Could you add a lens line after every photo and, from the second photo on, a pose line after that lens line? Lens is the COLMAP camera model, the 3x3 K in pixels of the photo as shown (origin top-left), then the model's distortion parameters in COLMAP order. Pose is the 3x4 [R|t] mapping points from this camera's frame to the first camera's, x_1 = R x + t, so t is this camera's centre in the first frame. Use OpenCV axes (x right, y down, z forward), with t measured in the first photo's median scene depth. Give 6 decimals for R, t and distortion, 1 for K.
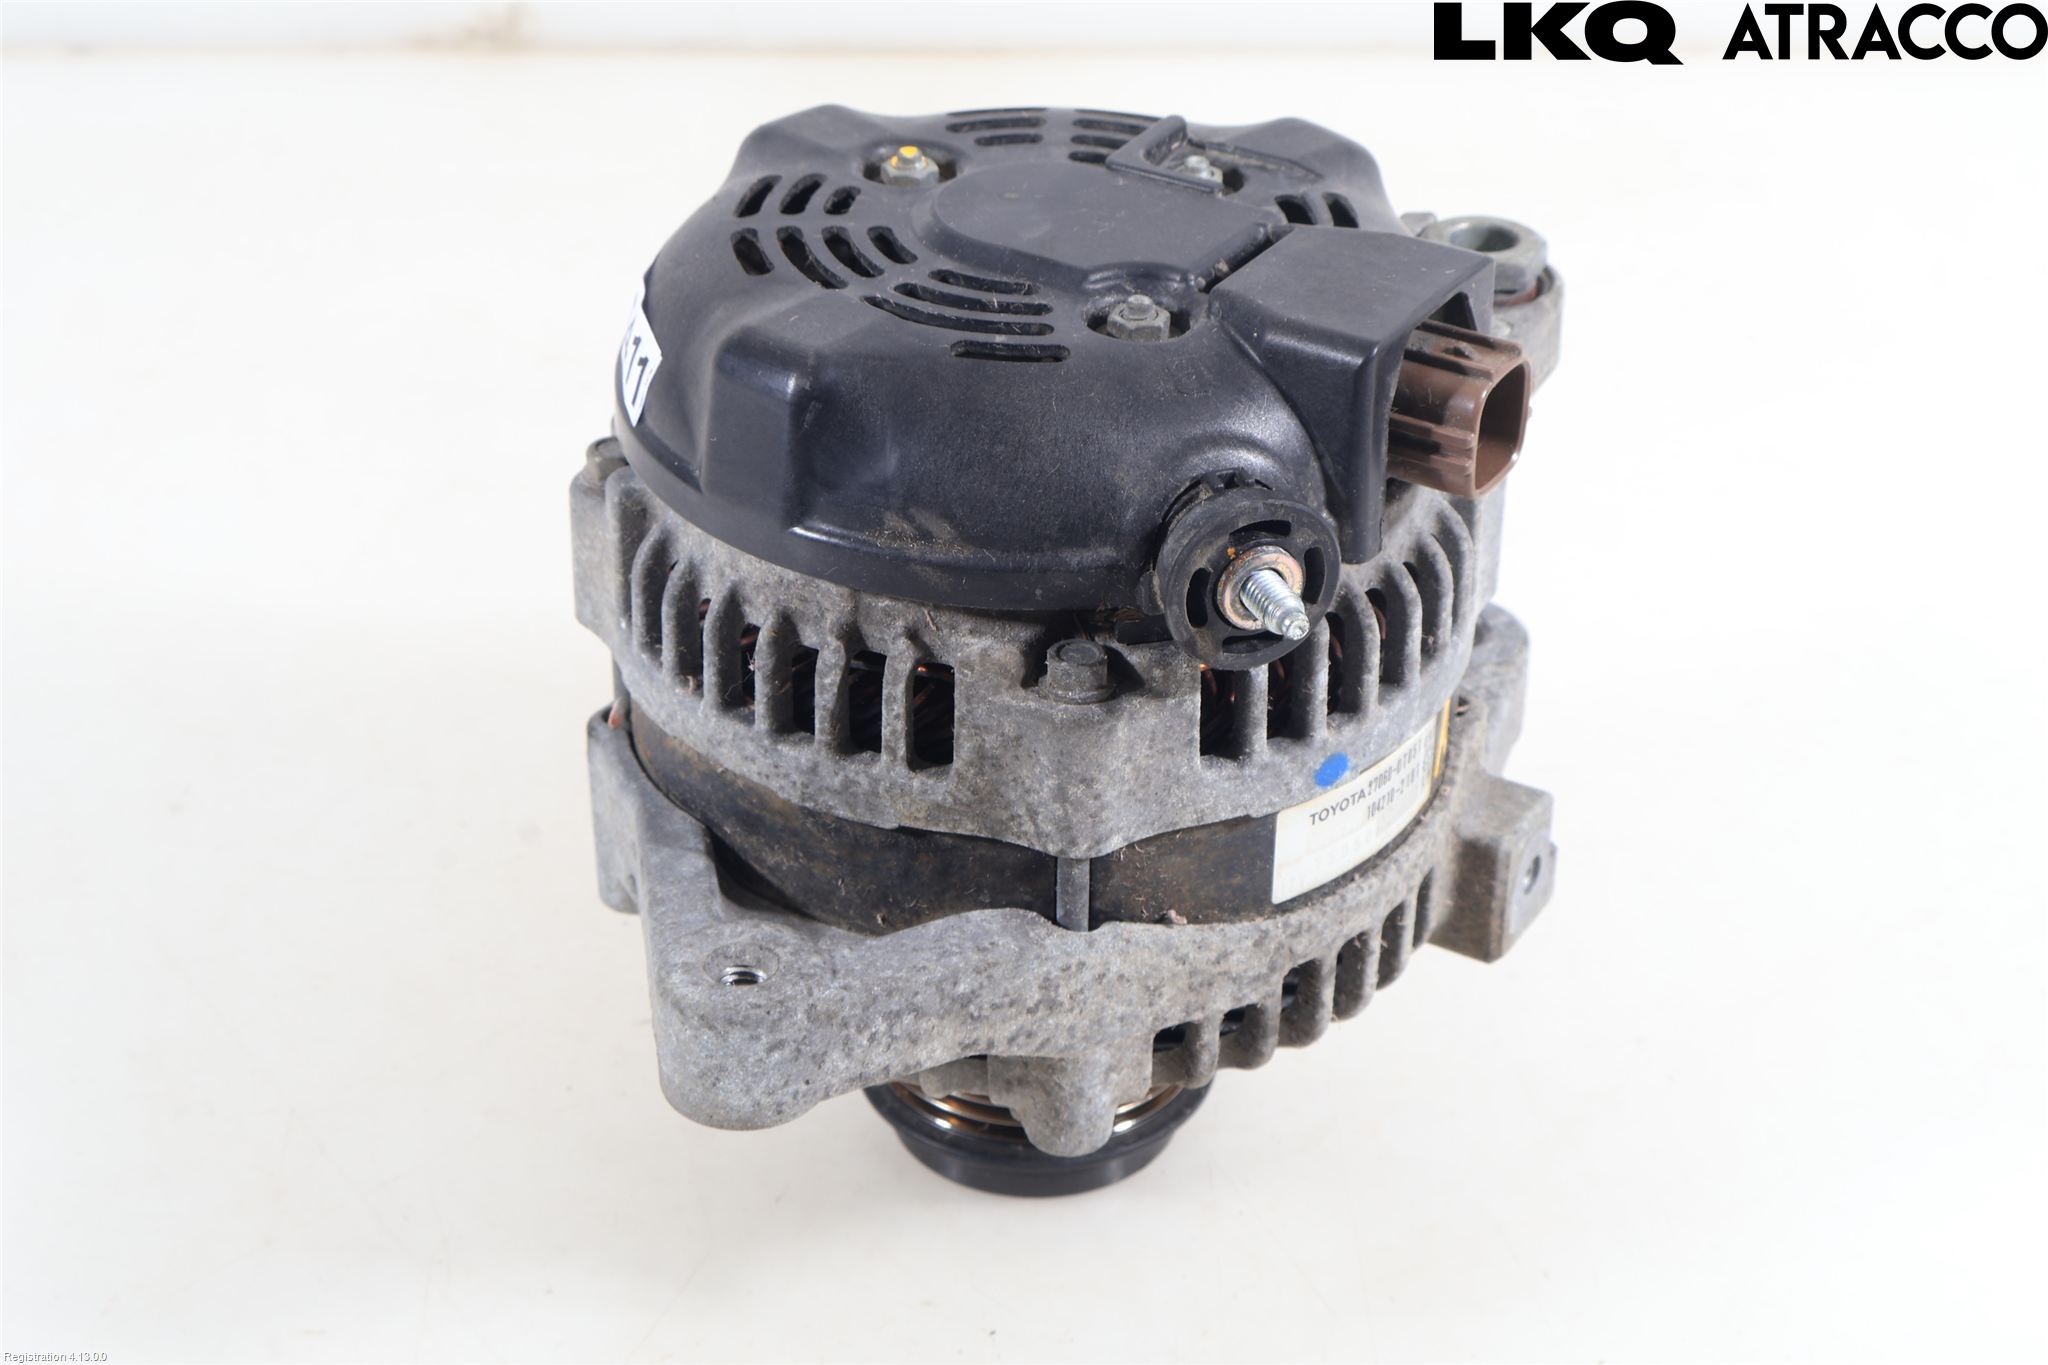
lens RADIAL K [[3528.7, 0, 1024.0], [0, 3528.7, 682.5], [0, 0, 1]] dist [-0.004275, -0.007539]
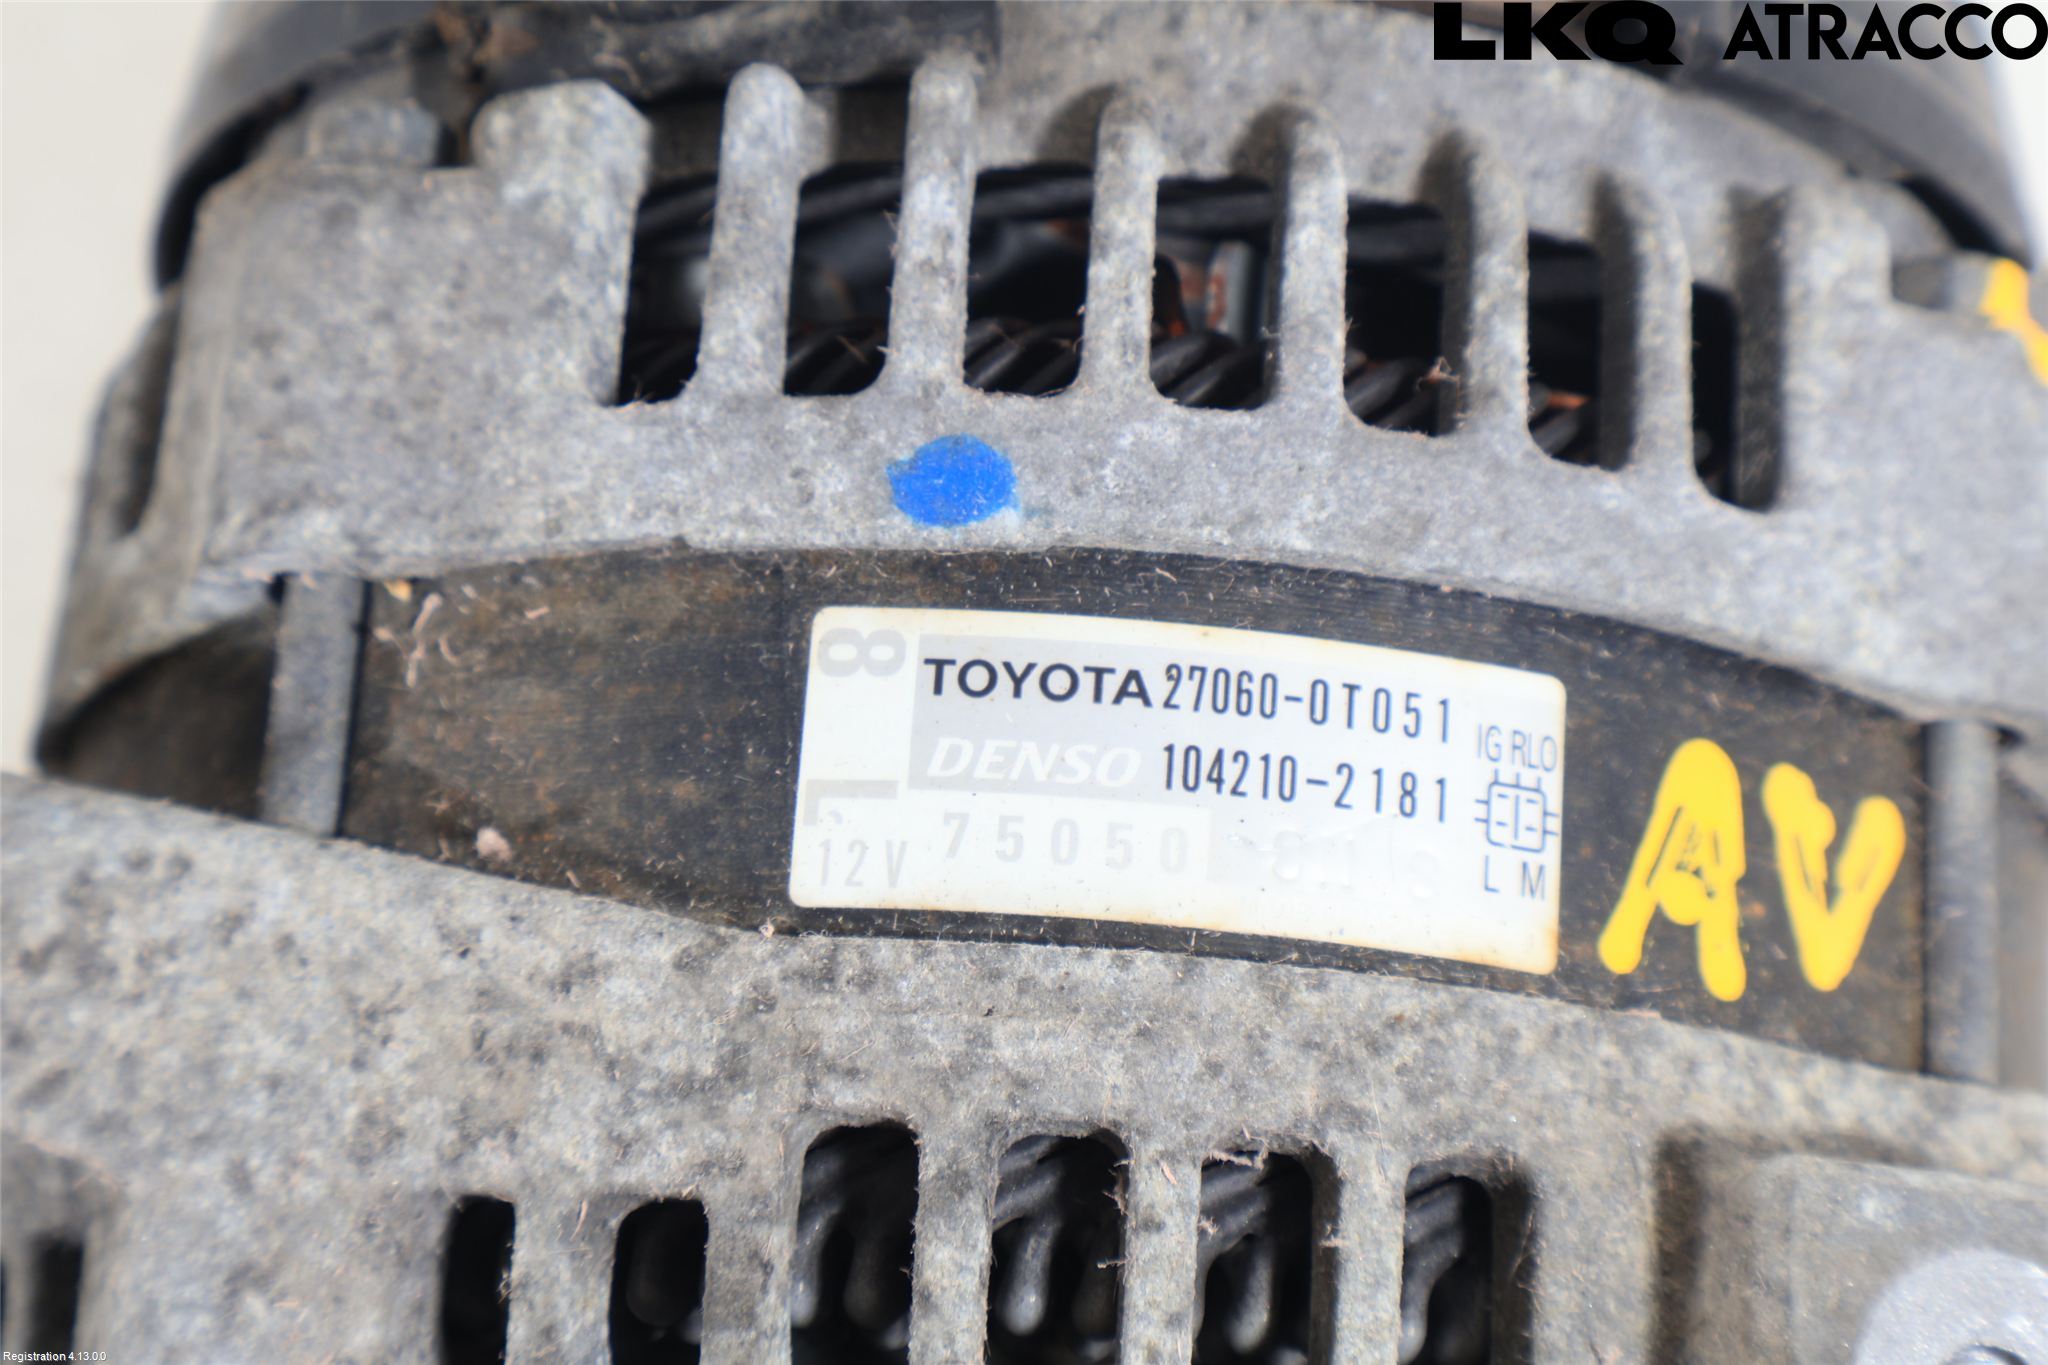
lens RADIAL K [[4508.8, 0, 1024.0], [0, 4508.8, 682.5], [0, 0, 1]] dist [0.062173, -0.265786]
pose [[0.706989, -0.196268, -0.679445, 0.407380], [-0.419115, 0.657569, -0.626055, 0.328626], [0.569656, 0.727380, 0.382636, 0.850249]]
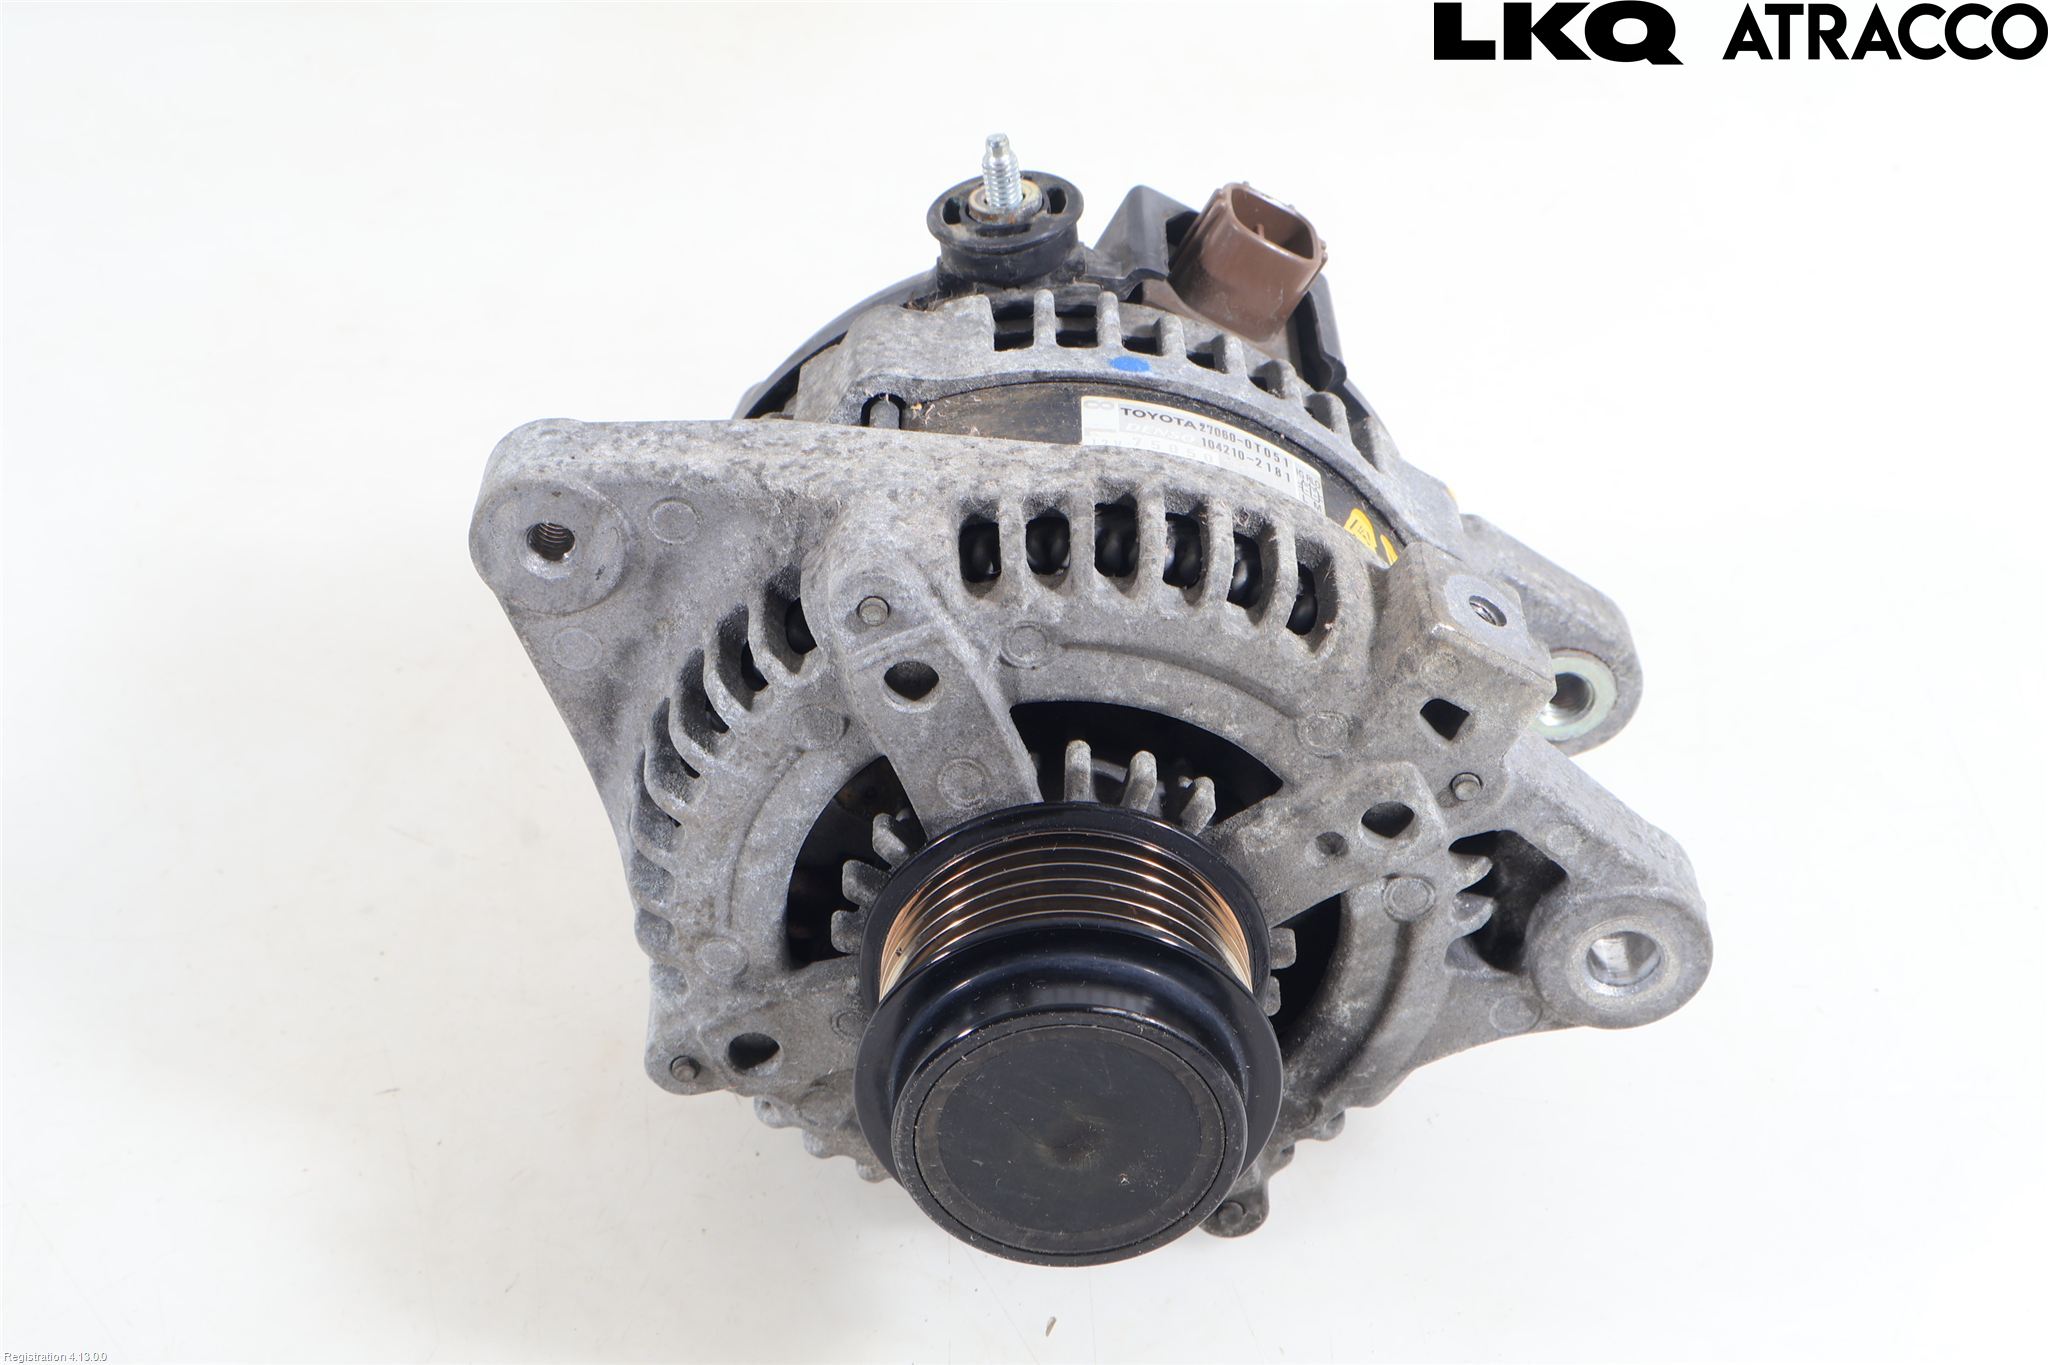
lens RADIAL K [[3493.3, 0, 1024.0], [0, 3493.3, 682.5], [0, 0, 1]] dist [0.120164, 0.006781]
pose [[0.865952, -0.416001, -0.277615, 0.320359], [-0.252911, 0.114638, -0.960674, 1.089466], [0.431467, 0.902109, -0.005941, 1.091522]]
